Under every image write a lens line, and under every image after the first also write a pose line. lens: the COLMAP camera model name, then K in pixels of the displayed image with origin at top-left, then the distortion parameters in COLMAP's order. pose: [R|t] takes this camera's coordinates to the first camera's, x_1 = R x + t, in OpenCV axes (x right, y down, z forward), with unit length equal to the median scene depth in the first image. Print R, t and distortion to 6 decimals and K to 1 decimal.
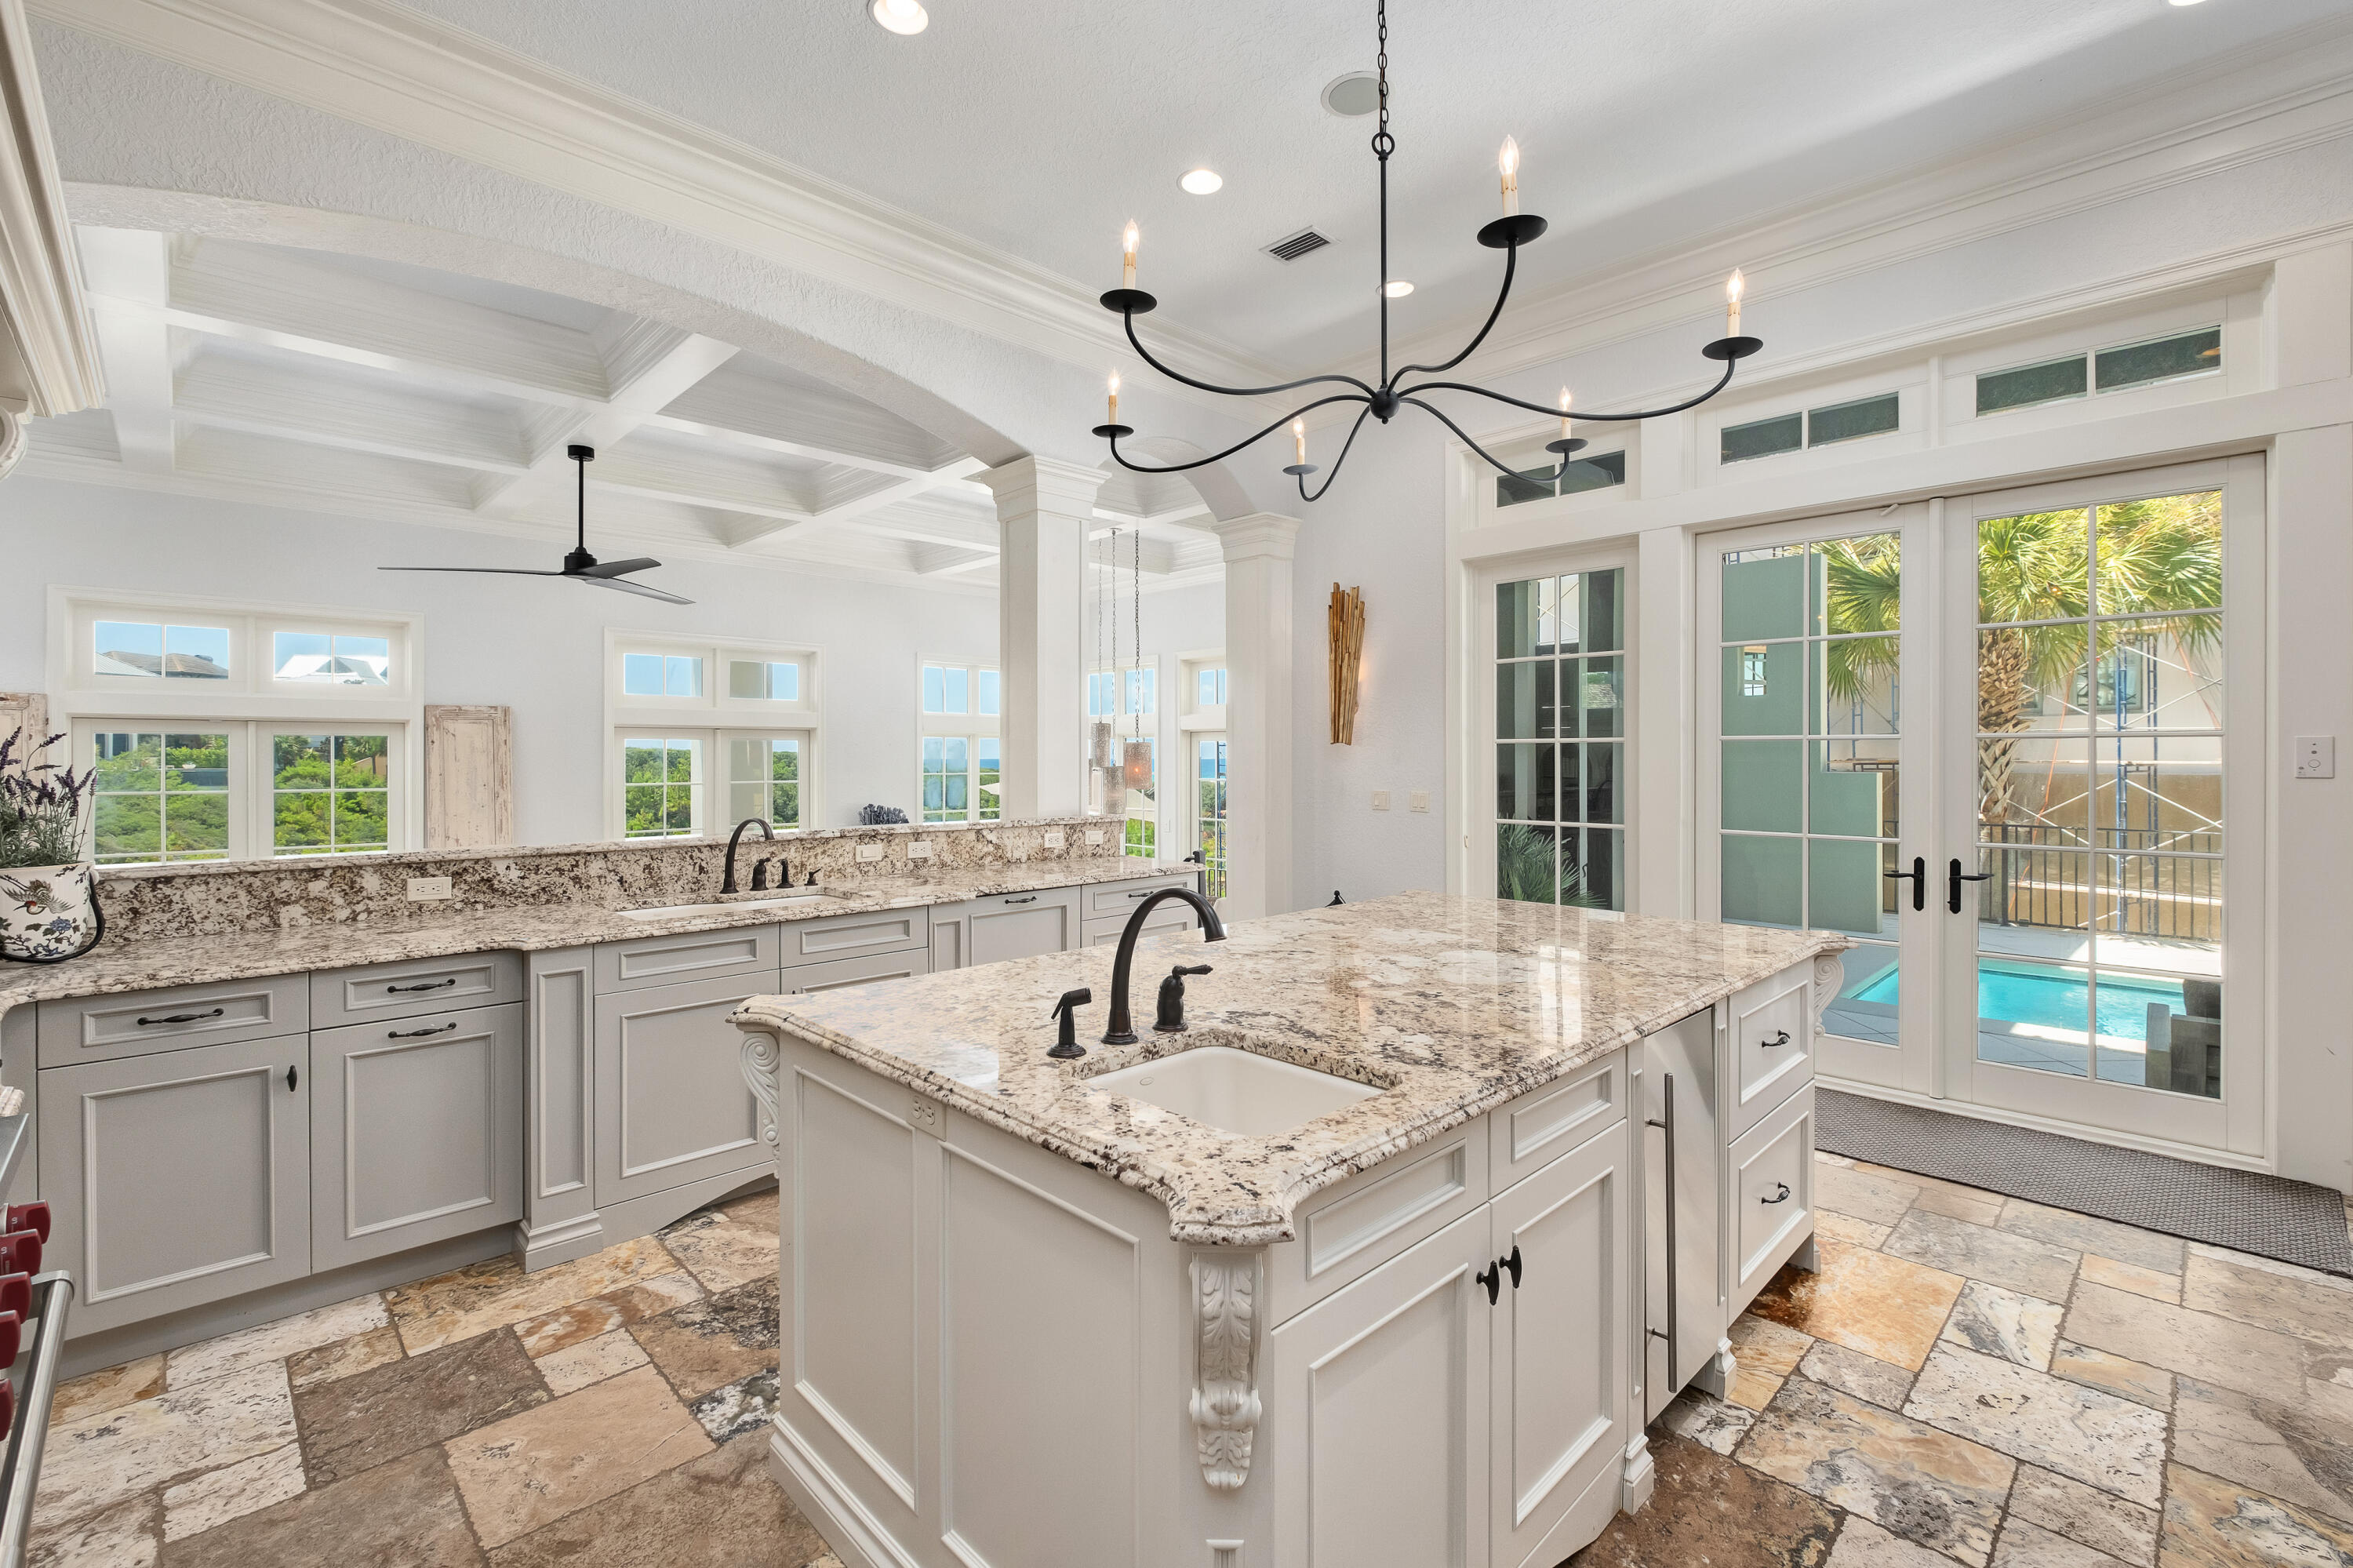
lens RADIAL K [[1015.8, 0, 1193.0], [0, 1015.8, 772.4], [0, 0, 1]] dist [0.002843, -0.005175]
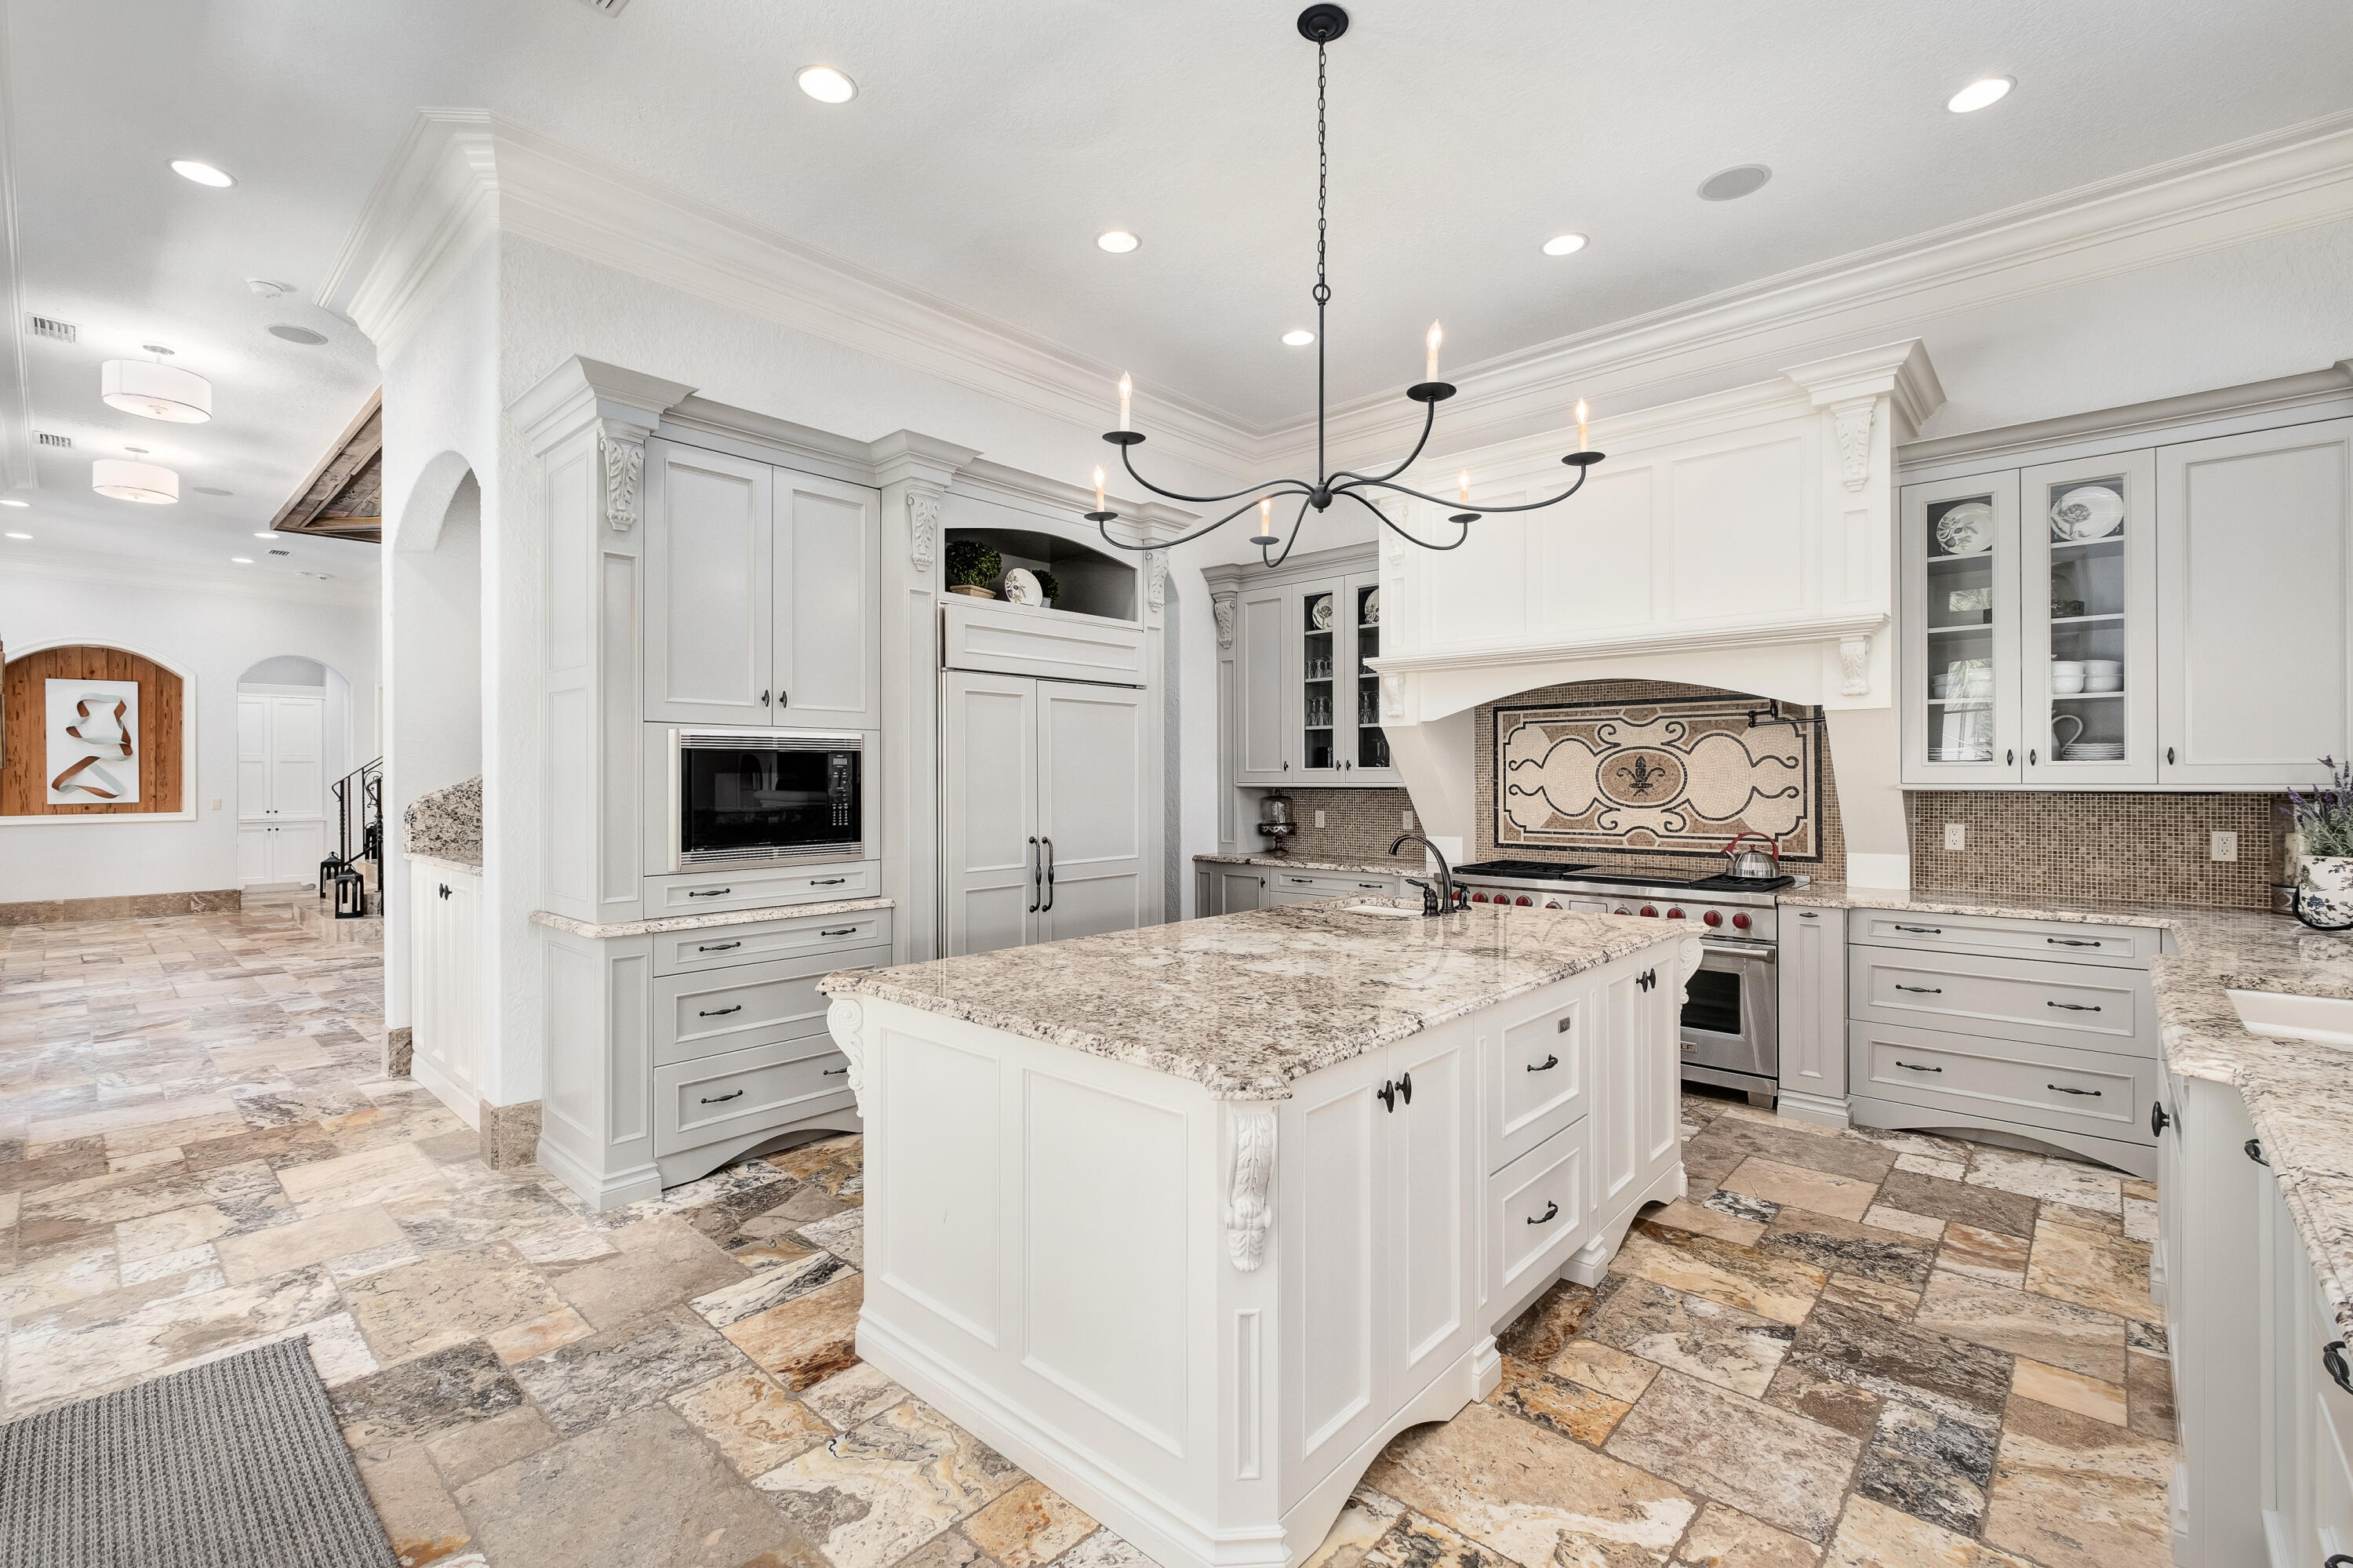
lens RADIAL K [[1029.7, 0, 1200.3], [0, 1029.7, 775.9], [0, 0, 1]] dist [0.001914, -0.005326]
pose [[-0.998200, 0.004345, -0.059813, 0.392264], [0.003894, 0.999963, 0.007643, -0.026919], [0.059844, 0.007396, -0.998180, 2.137259]]
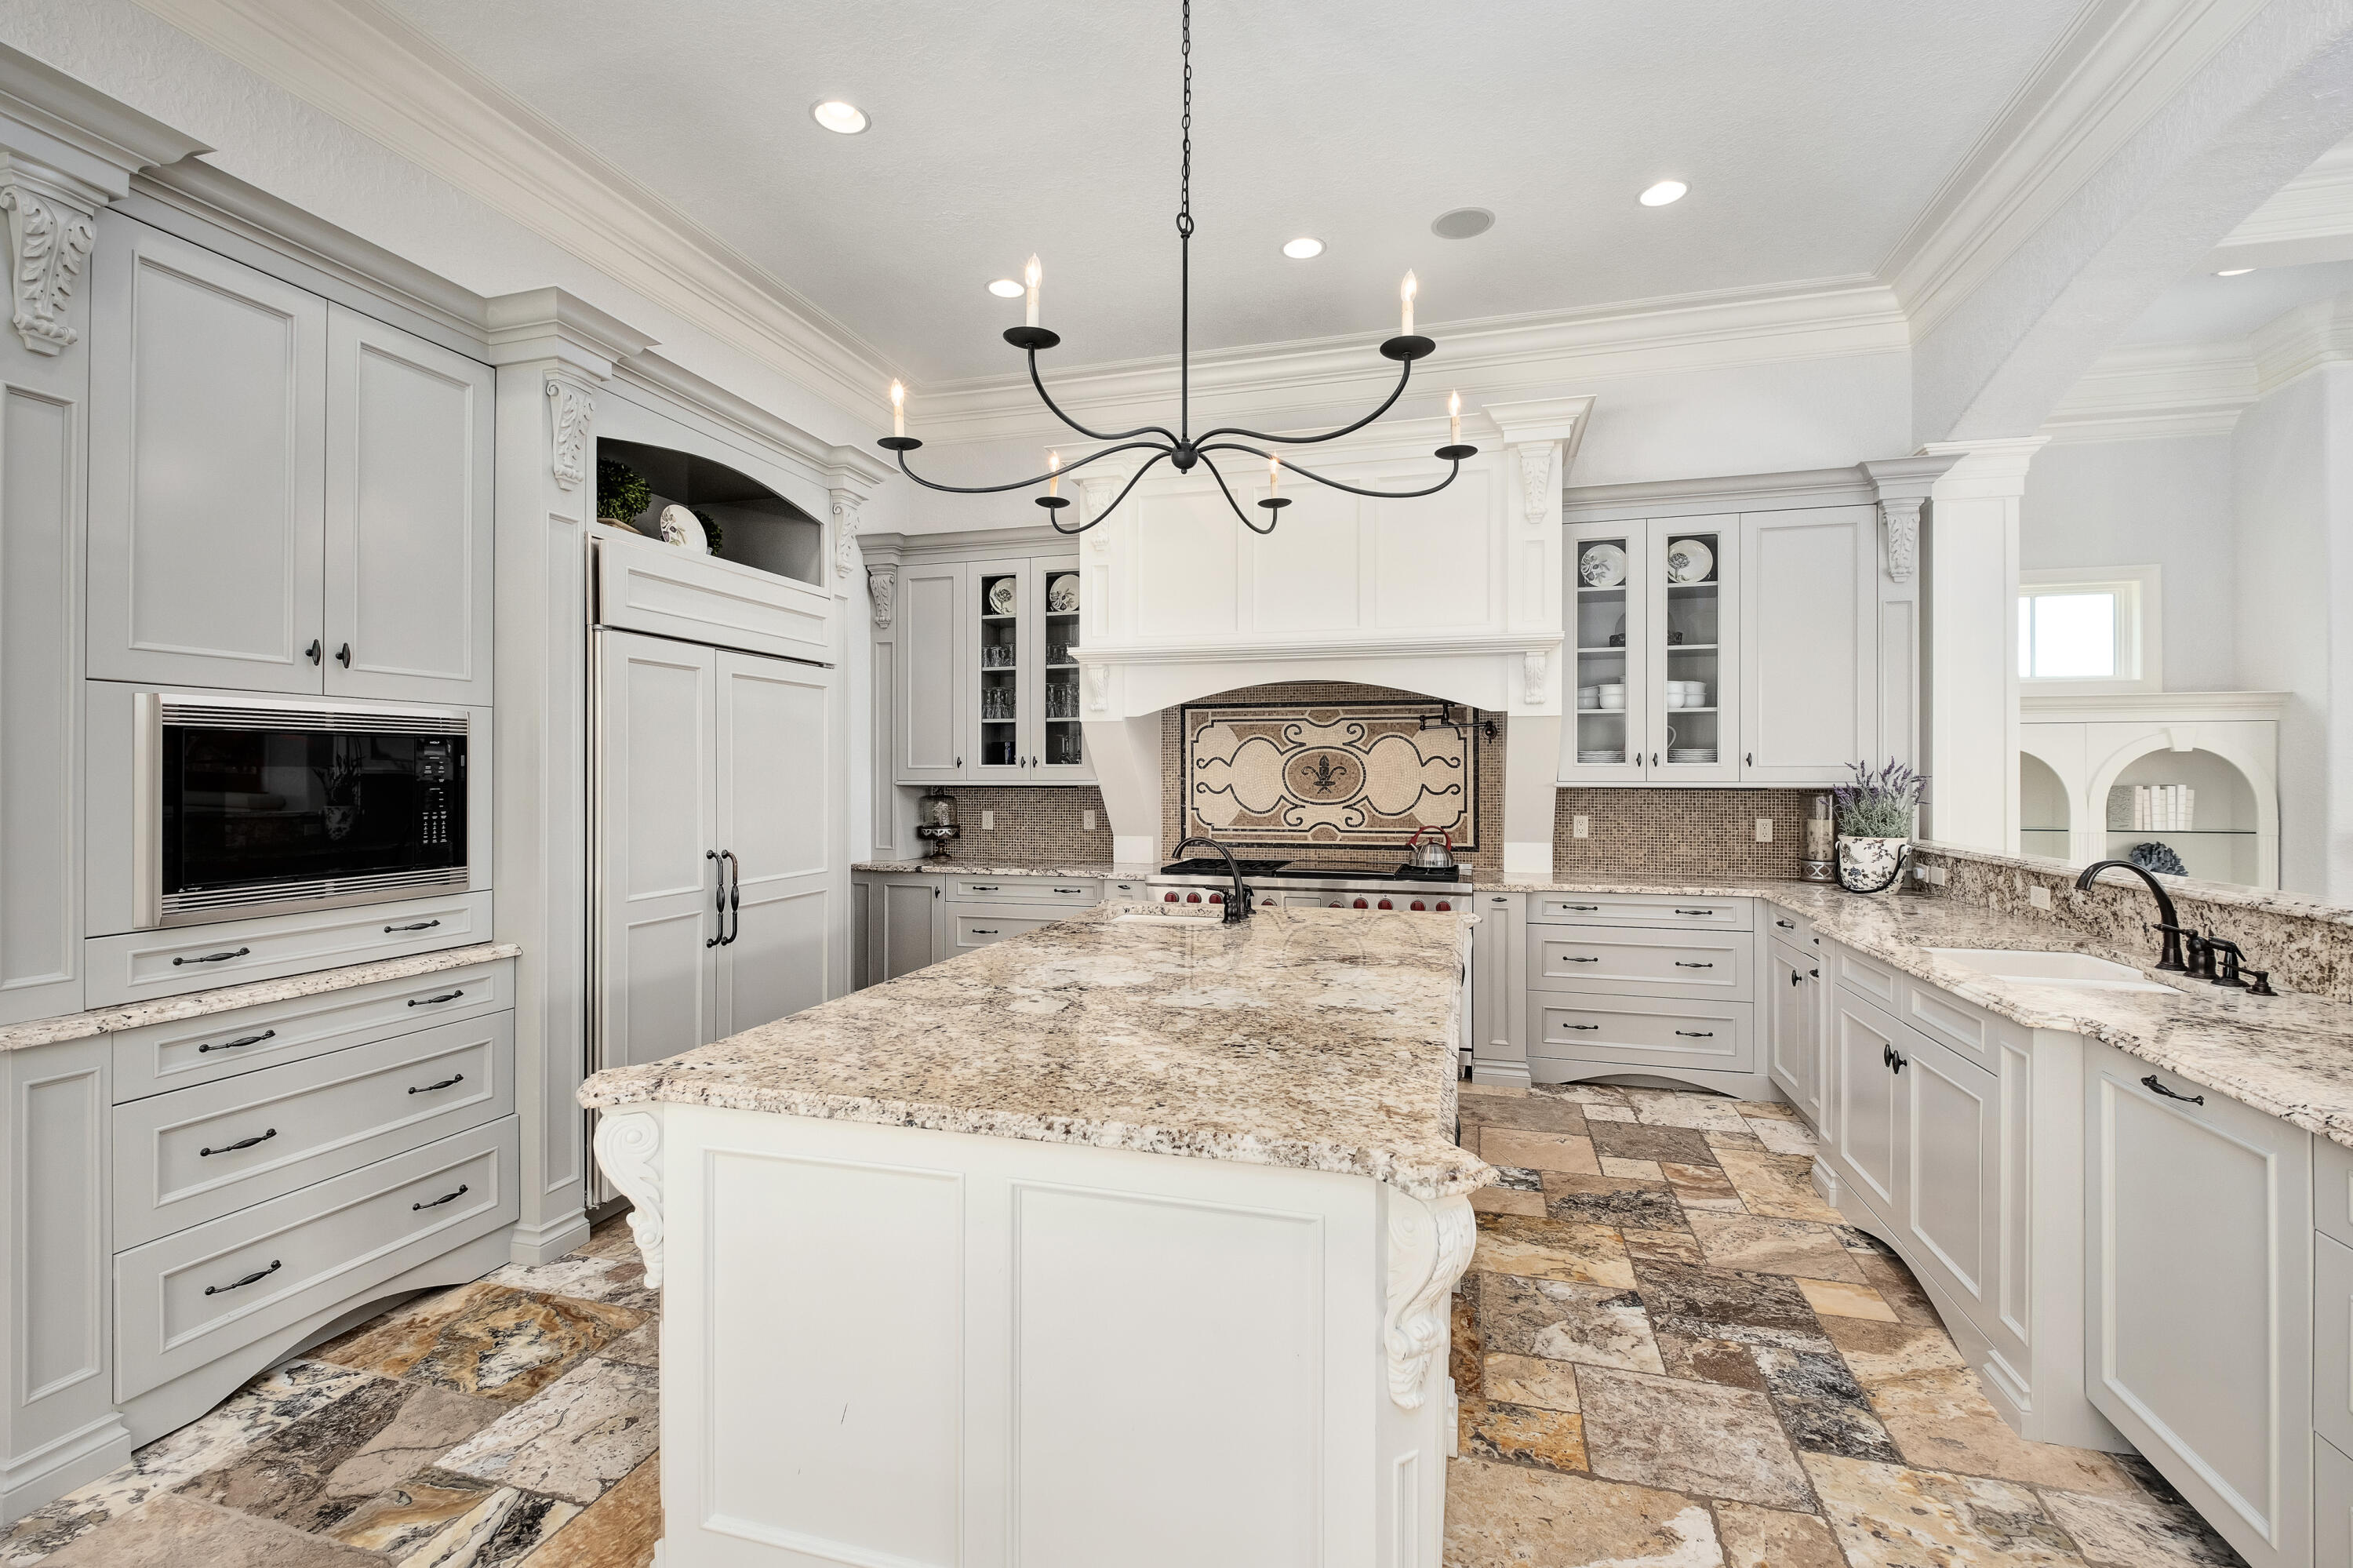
lens RADIAL K [[1015.8, 0, 1193.0], [0, 1015.8, 772.4], [0, 0, 1]] dist [0.002843, -0.005175]
pose [[-0.869610, 0.000924, -0.493738, 0.685948], [-0.002929, 0.999971, 0.007030, -0.025744], [0.493730, 0.007560, -0.869582, 1.855390]]
